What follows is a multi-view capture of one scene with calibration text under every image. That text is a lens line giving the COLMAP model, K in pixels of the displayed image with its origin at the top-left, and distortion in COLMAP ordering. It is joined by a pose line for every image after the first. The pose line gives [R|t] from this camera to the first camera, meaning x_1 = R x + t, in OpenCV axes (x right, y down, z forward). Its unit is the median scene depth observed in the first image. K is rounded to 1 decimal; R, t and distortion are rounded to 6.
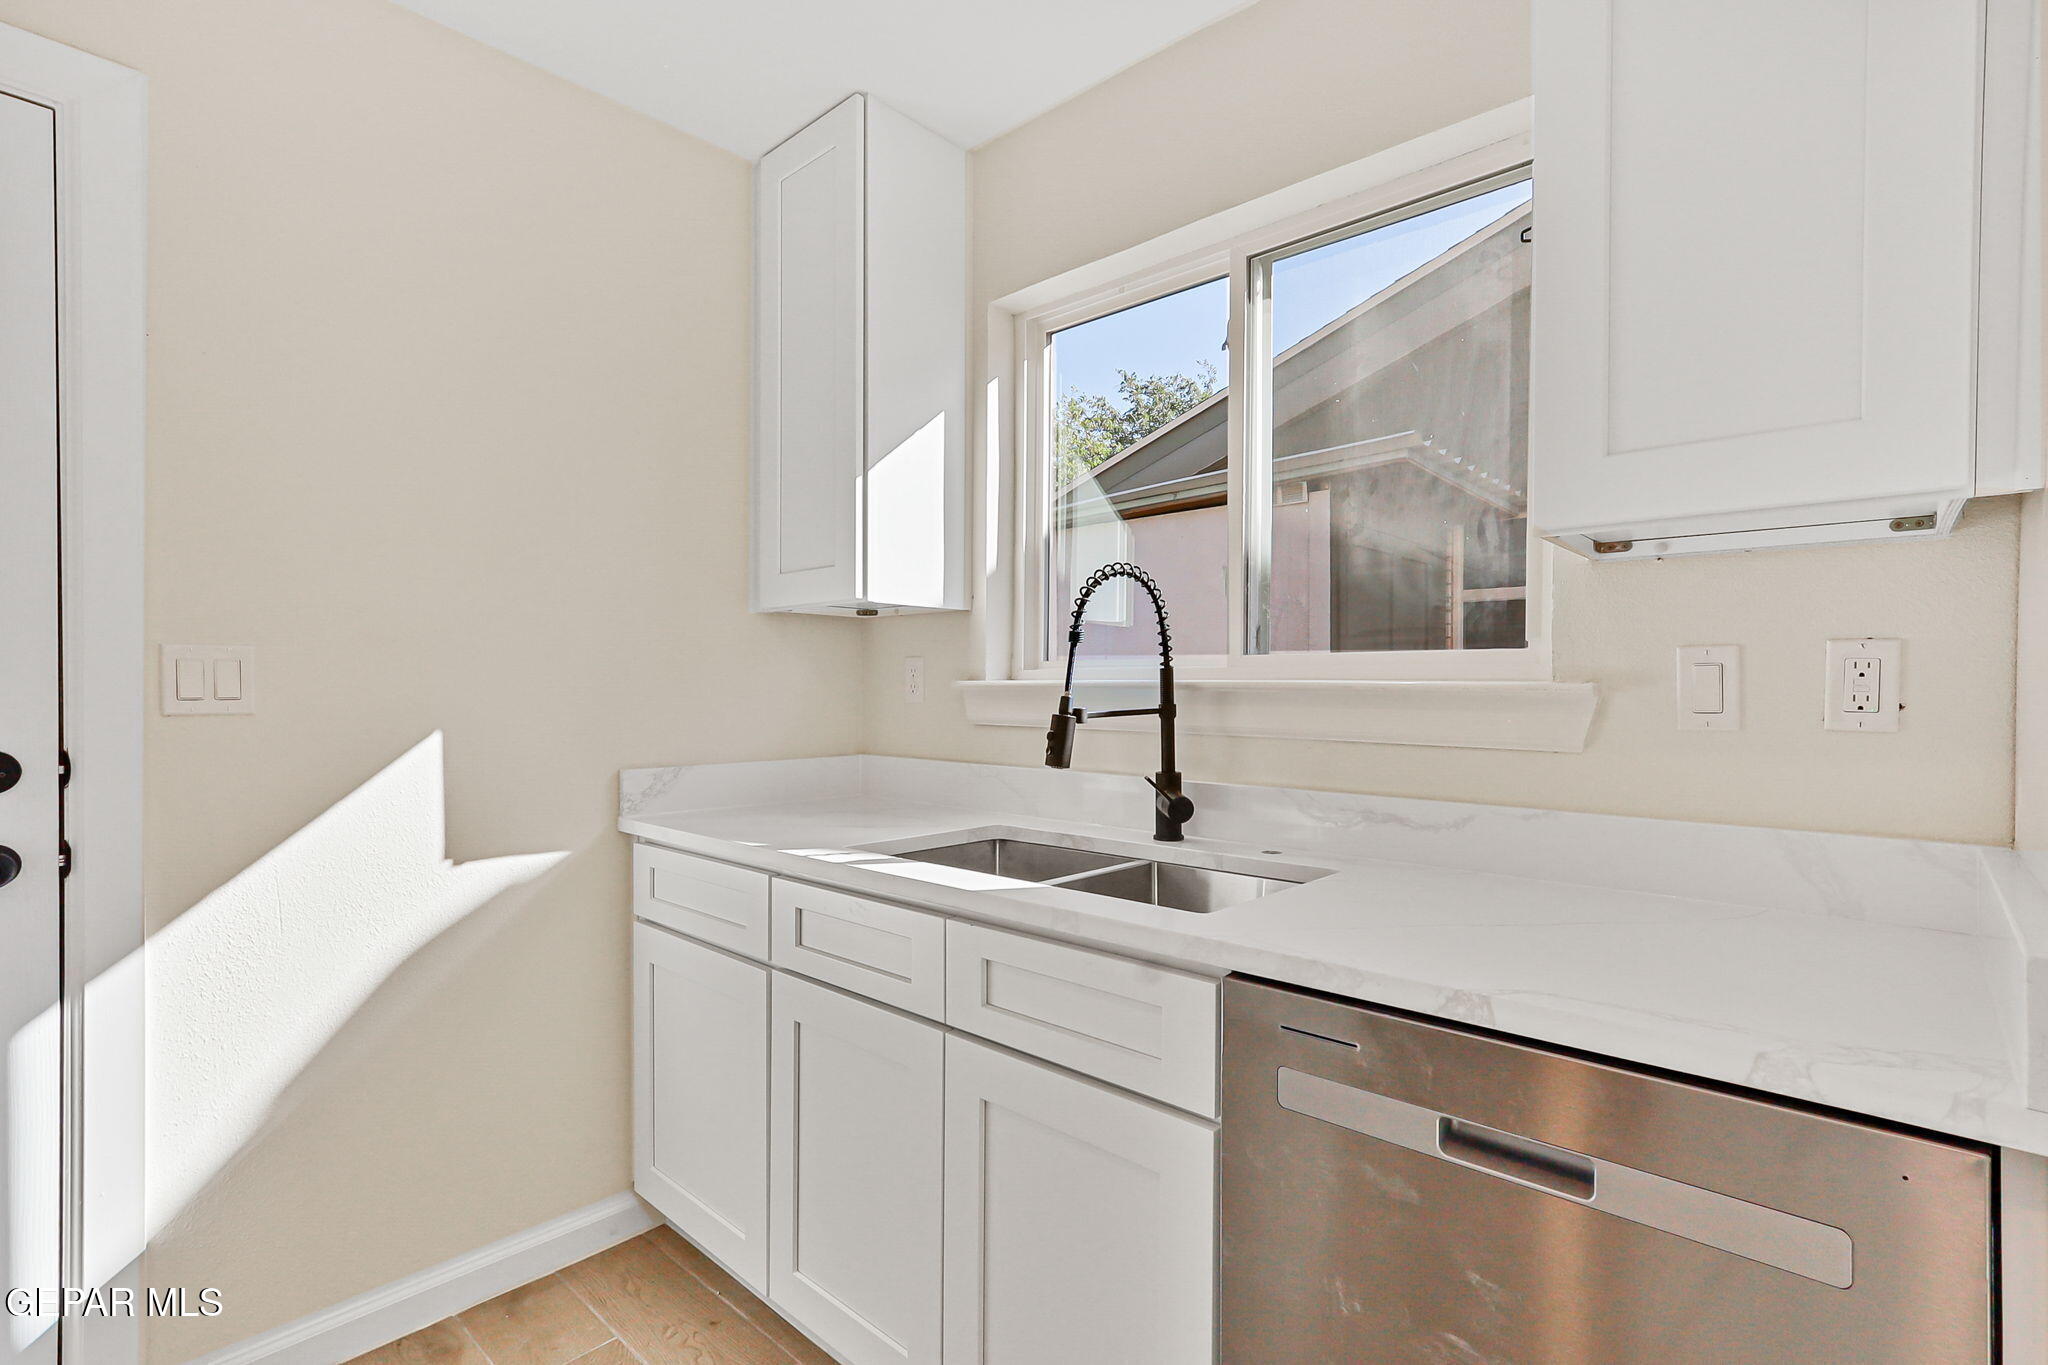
lens RADIAL K [[957.7, 0, 1035.3], [0, 957.7, 699.3], [0, 0, 1]] dist [0.001461, 0.001579]
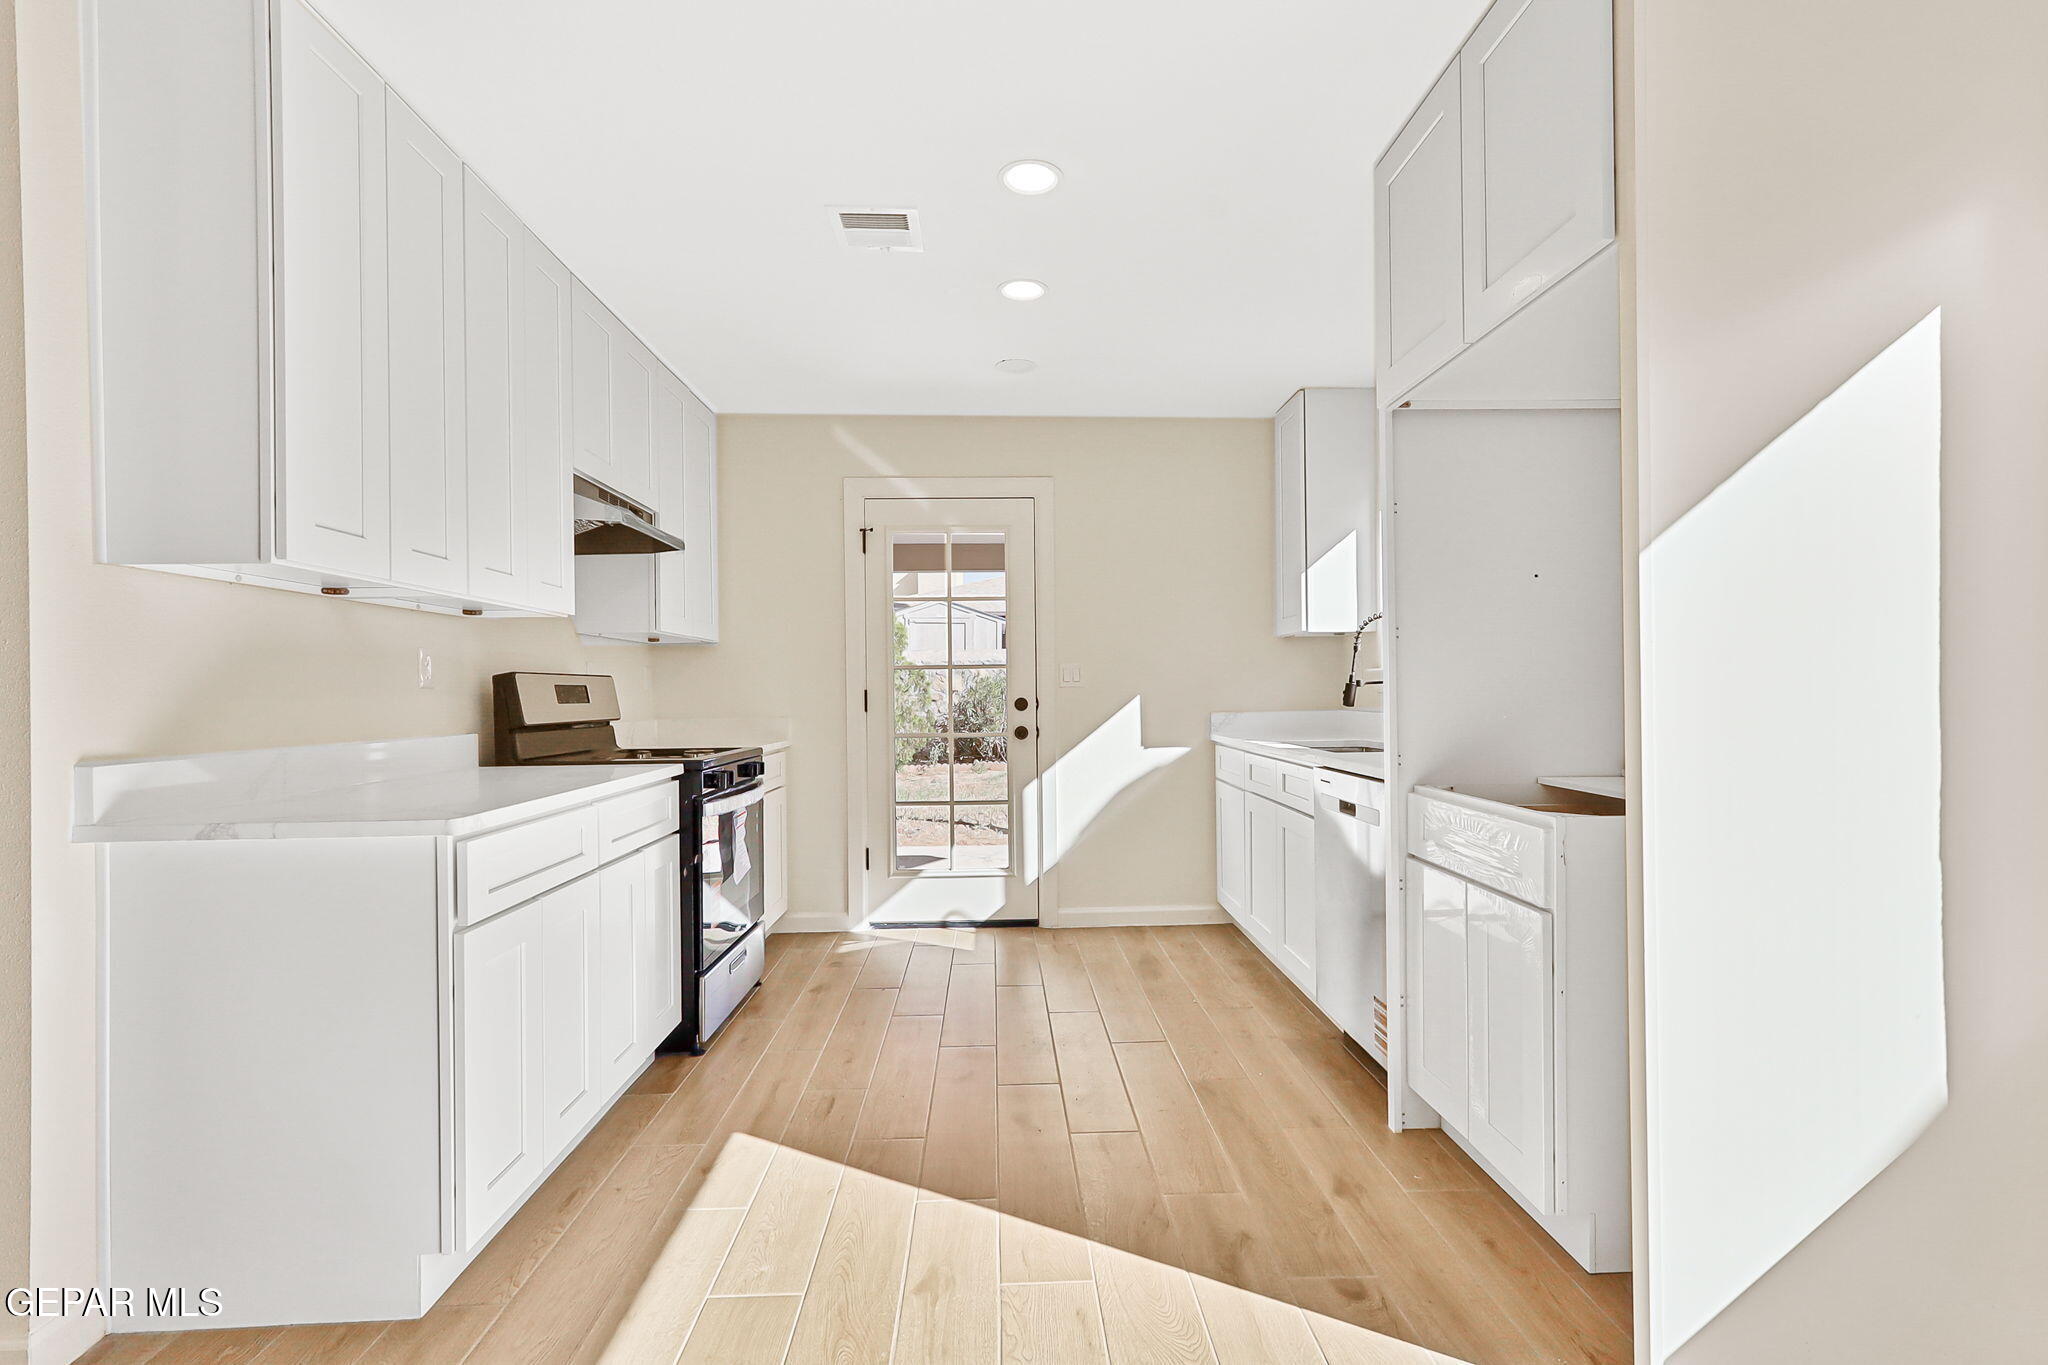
lens RADIAL K [[957.7, 0, 1033.7], [0, 957.7, 687.3], [0, 0, 1]] dist [0.001461, 0.001579]
pose [[0.704939, -0.011176, -0.709179, 1.059882], [0.004681, 0.999927, -0.011105, 0.045841], [0.709252, 0.004508, 0.704941, -1.071947]]
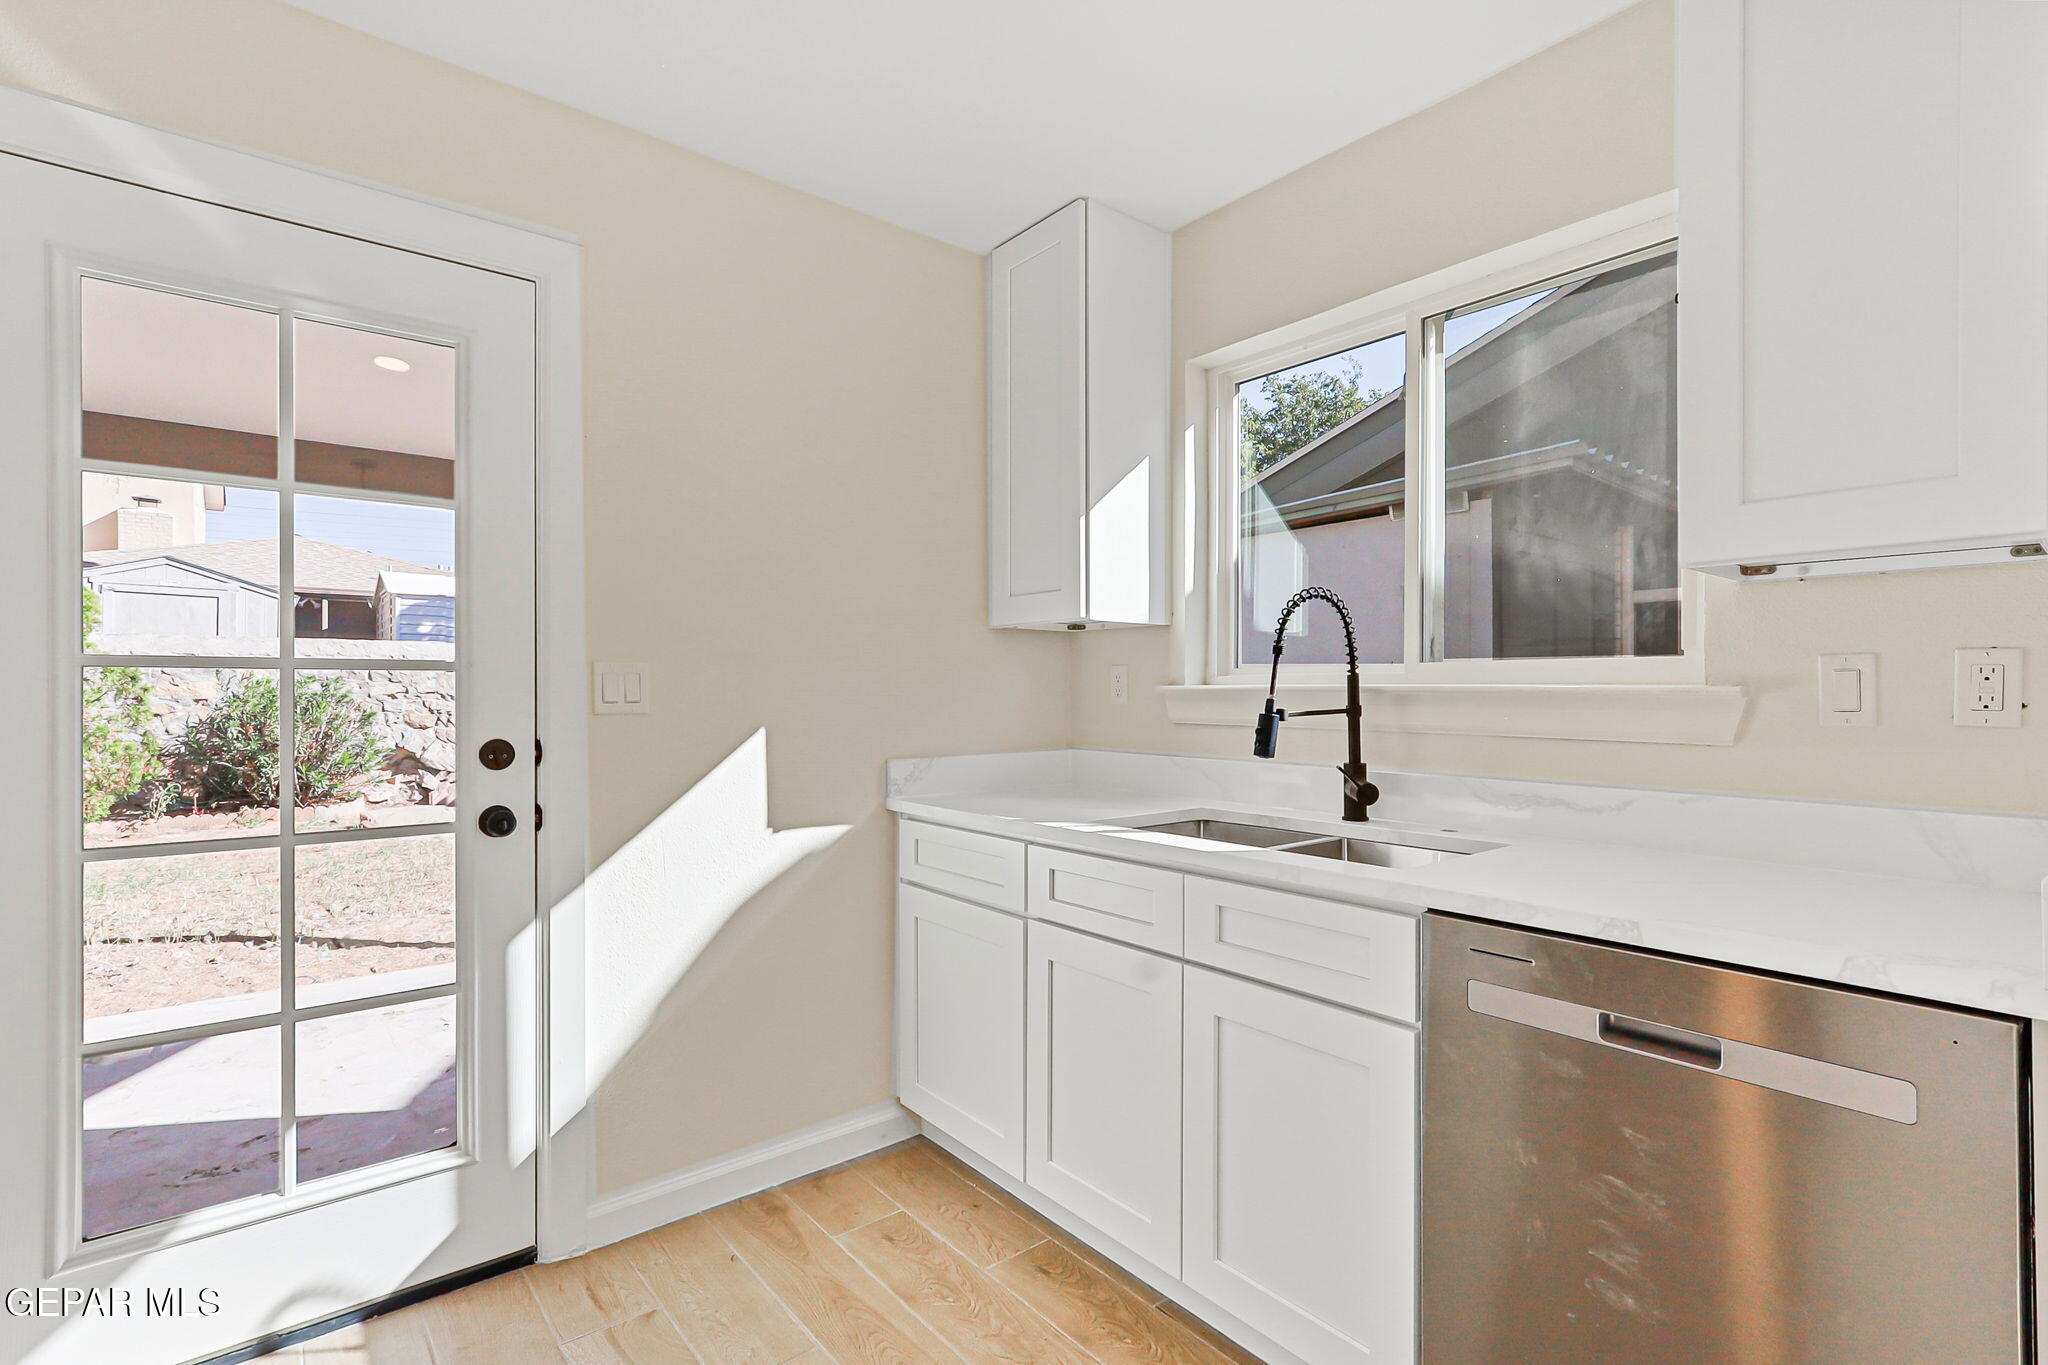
lens RADIAL K [[957.7, 0, 1034.1], [0, 957.7, 694.2], [0, 0, 1]] dist [0.001461, 0.001579]
pose [[0.989806, -0.003093, -0.142389, -0.088879], [0.001838, 0.999958, -0.008943, 0.001445], [0.142411, 0.008590, 0.989770, -0.234677]]
